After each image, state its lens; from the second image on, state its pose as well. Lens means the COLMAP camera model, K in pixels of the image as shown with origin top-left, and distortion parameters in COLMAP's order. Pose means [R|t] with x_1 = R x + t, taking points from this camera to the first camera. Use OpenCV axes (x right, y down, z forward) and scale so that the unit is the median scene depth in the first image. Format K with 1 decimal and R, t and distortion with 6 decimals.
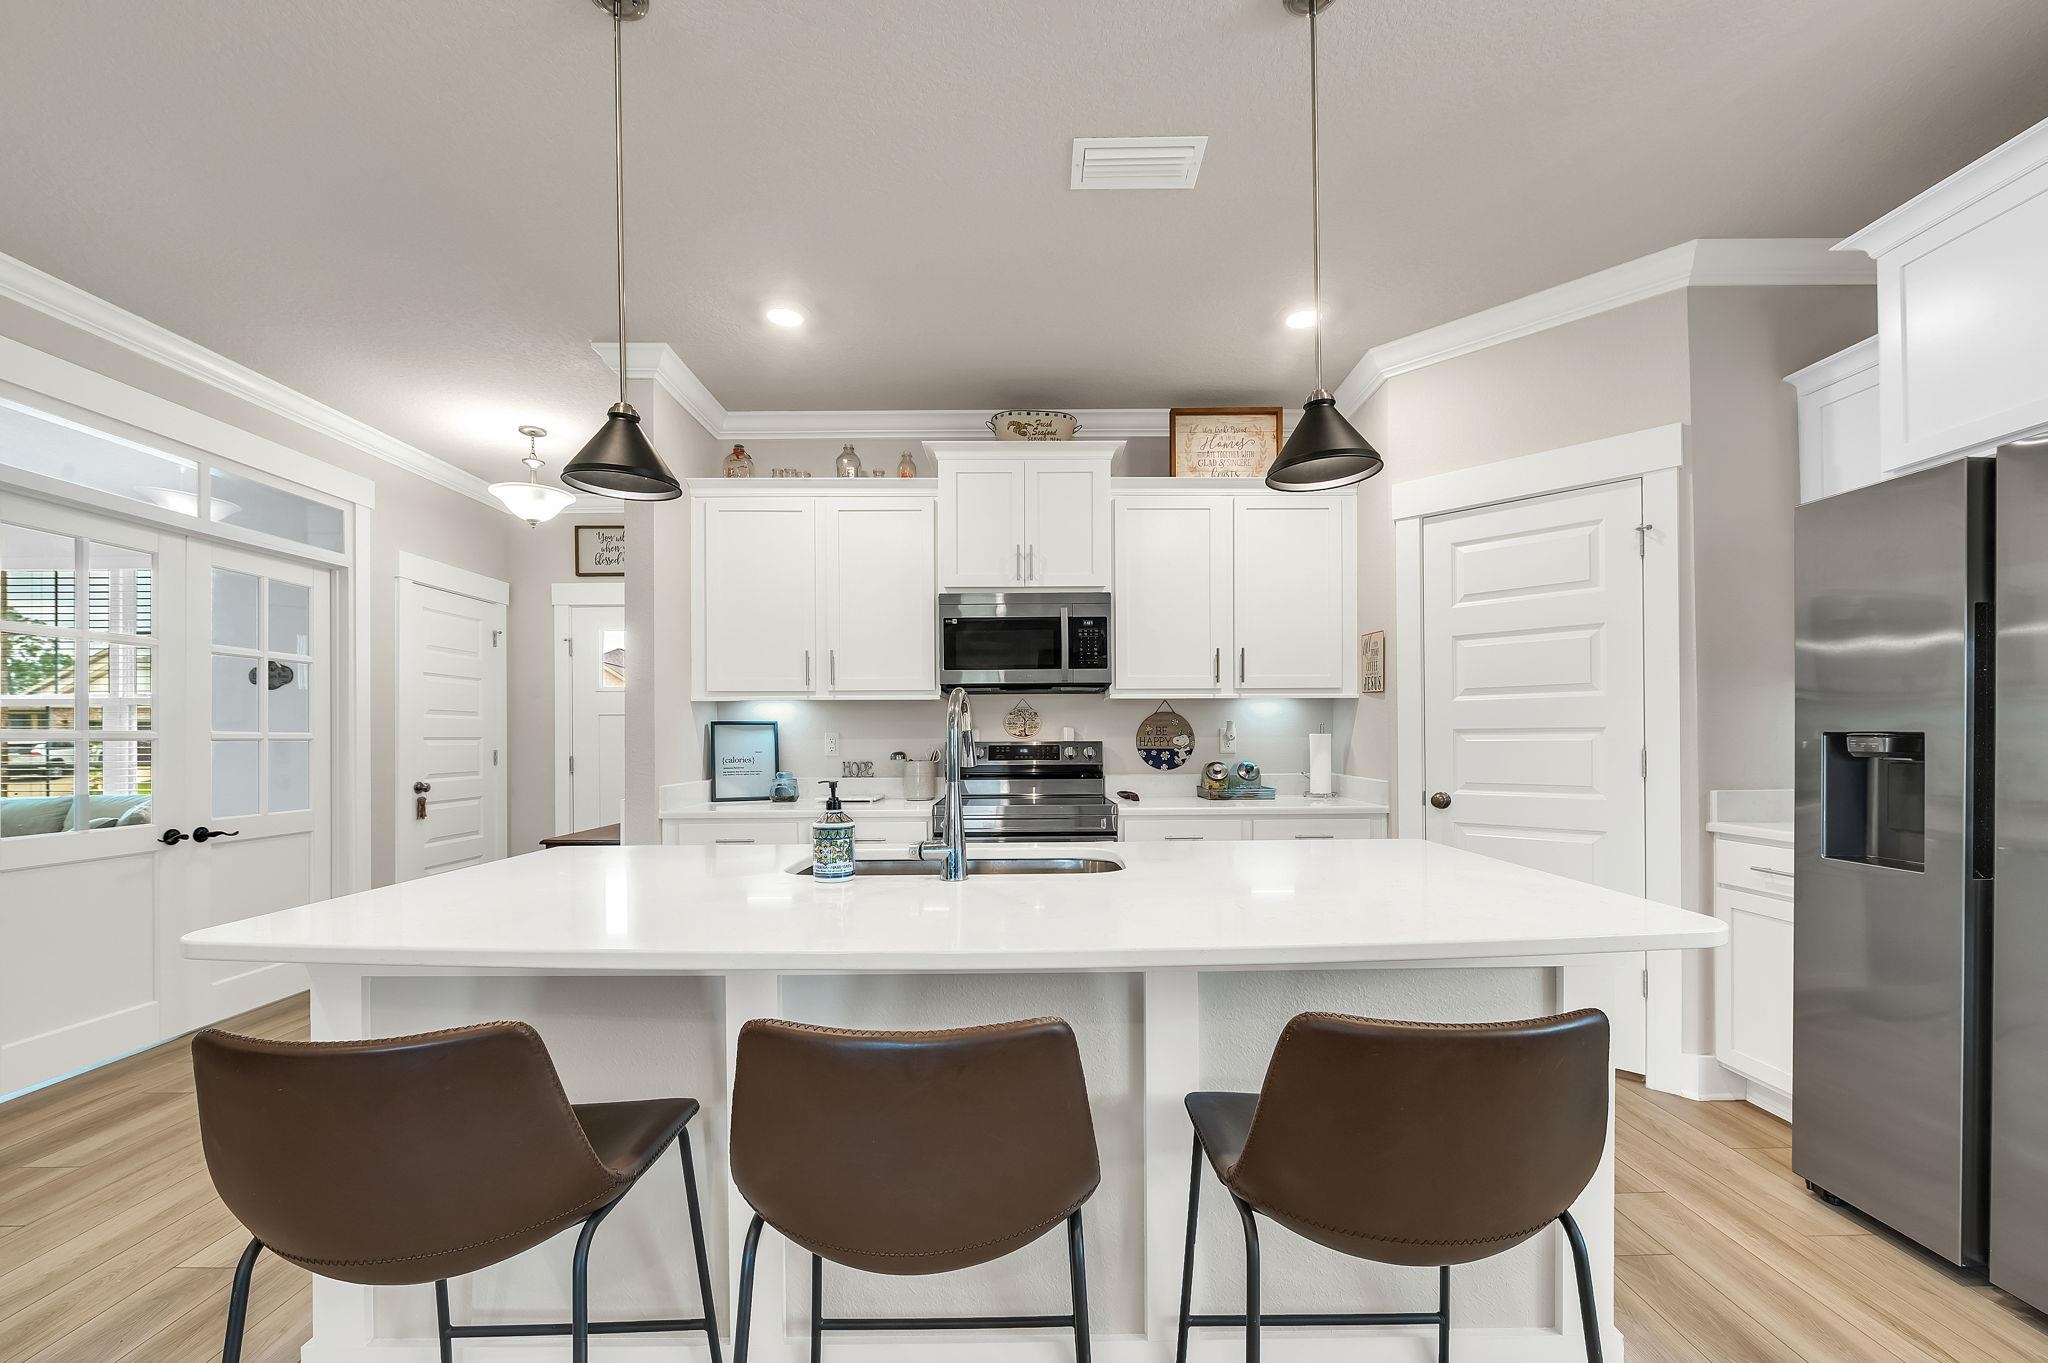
lens RADIAL K [[808.9, 0, 1032.5], [0, 808.9, 741.3], [0, 0, 1]] dist [-0.012877, 0.000000]
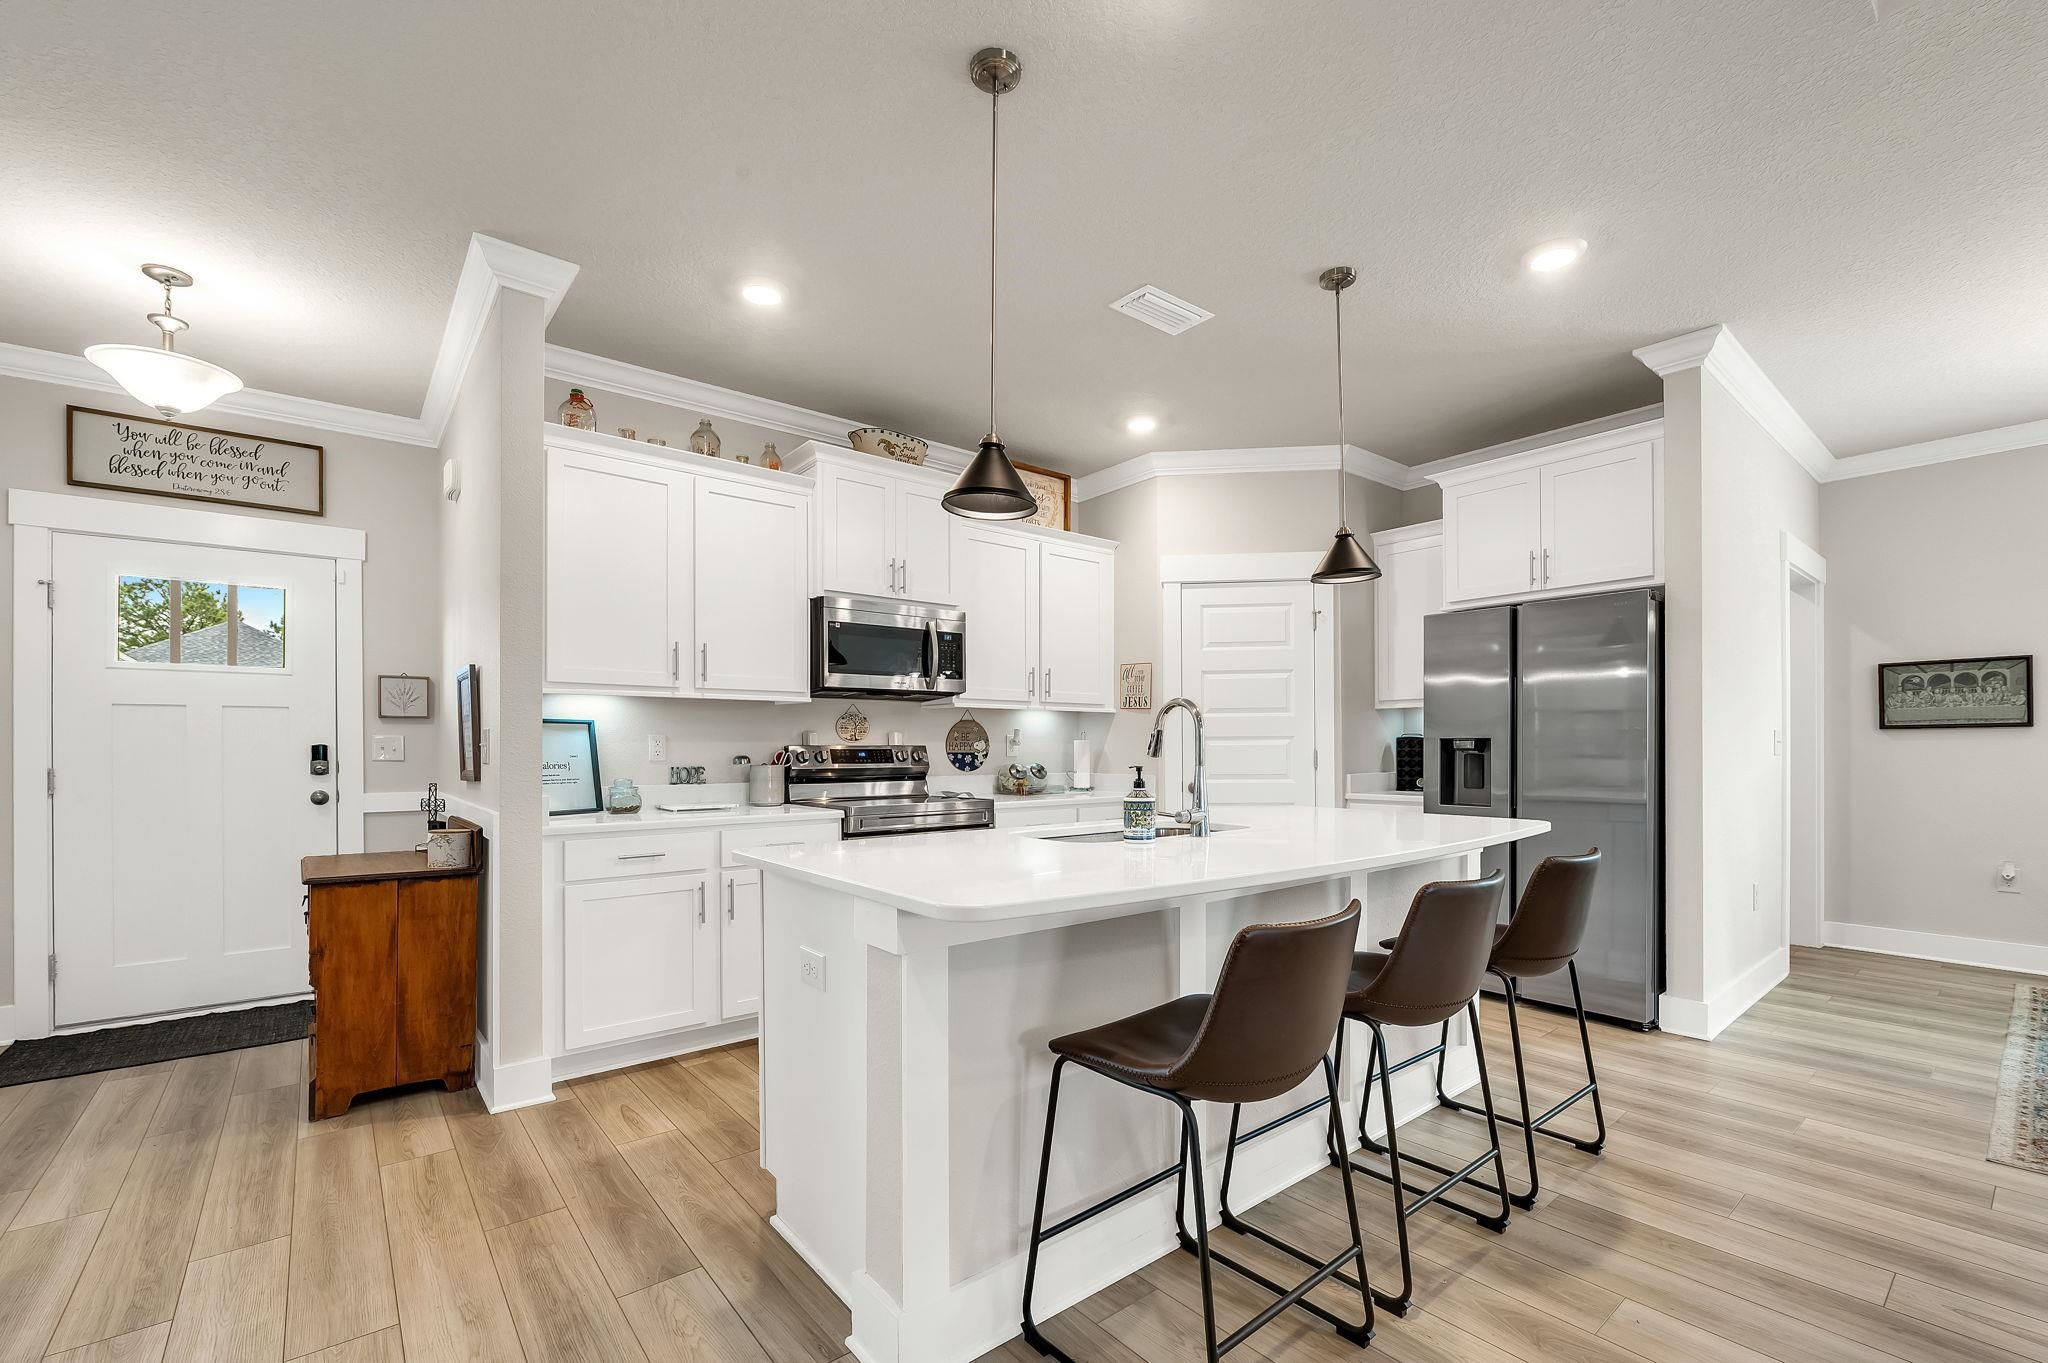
lens RADIAL K [[862.9, 0, 1026.6], [0, 862.9, 749.1], [0, 0, 1]] dist [-0.010321, -0.000272]
pose [[0.781098, 0.002606, 0.624404, -0.553458], [0.002615, 0.999969, -0.007445, 0.014205], [-0.624403, 0.007448, 0.781066, 0.013296]]
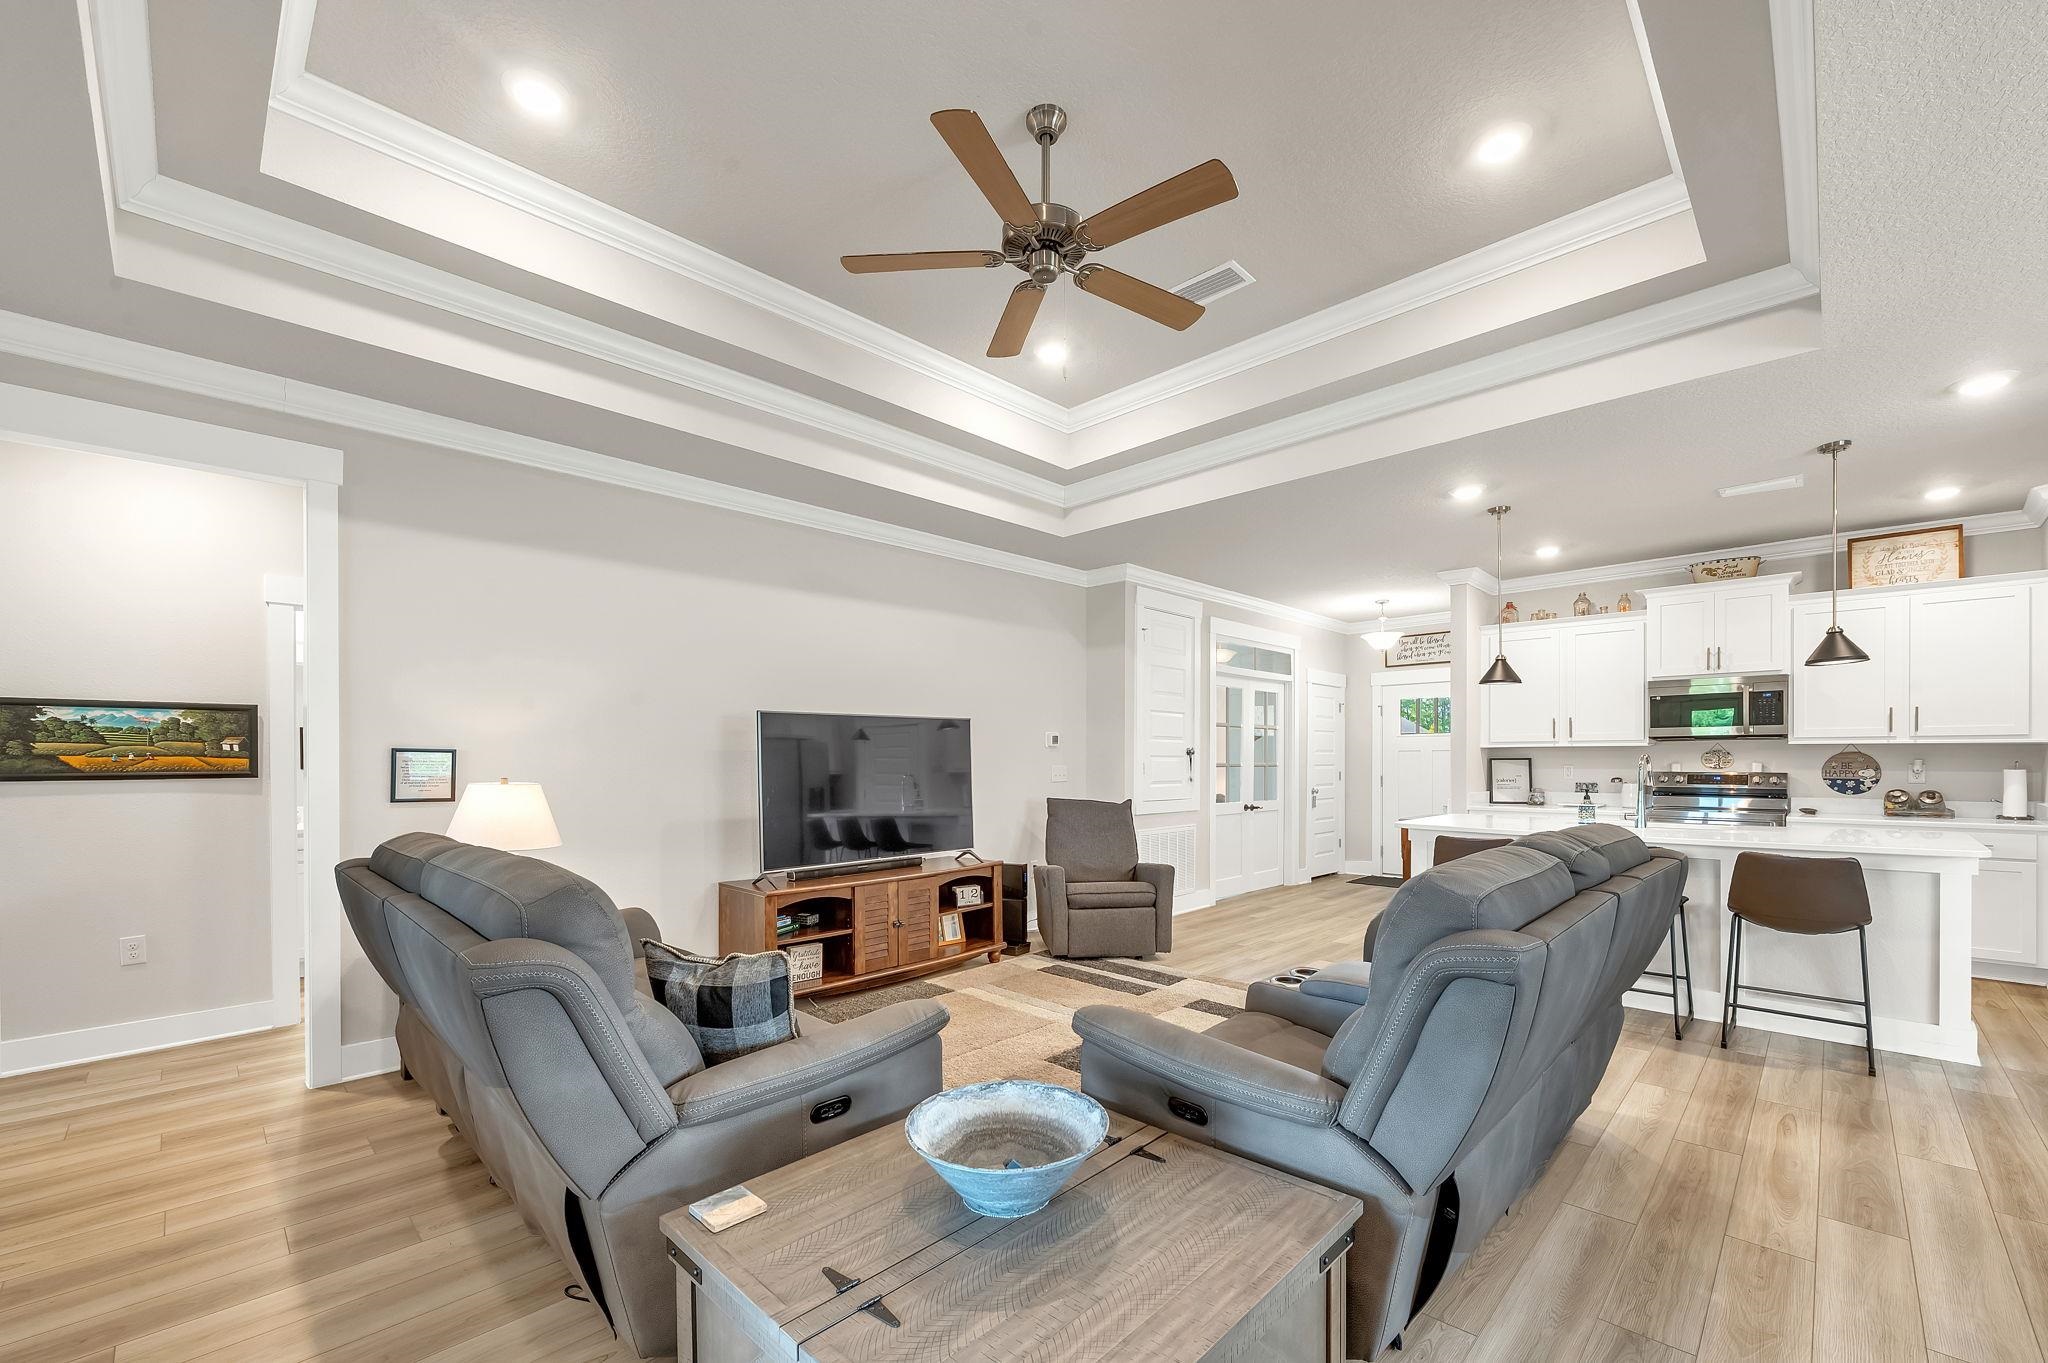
lens RADIAL K [[825.7, 0, 1026.3], [0, 825.7, 763.2], [0, 0, 1]] dist [-0.013054, -0.000137]
pose [[0.701919, 0.007977, -0.712212, 0.176633], [-0.005200, 0.999968, 0.006075, -0.019549], [0.712237, -0.000560, 0.701938, -1.015457]]
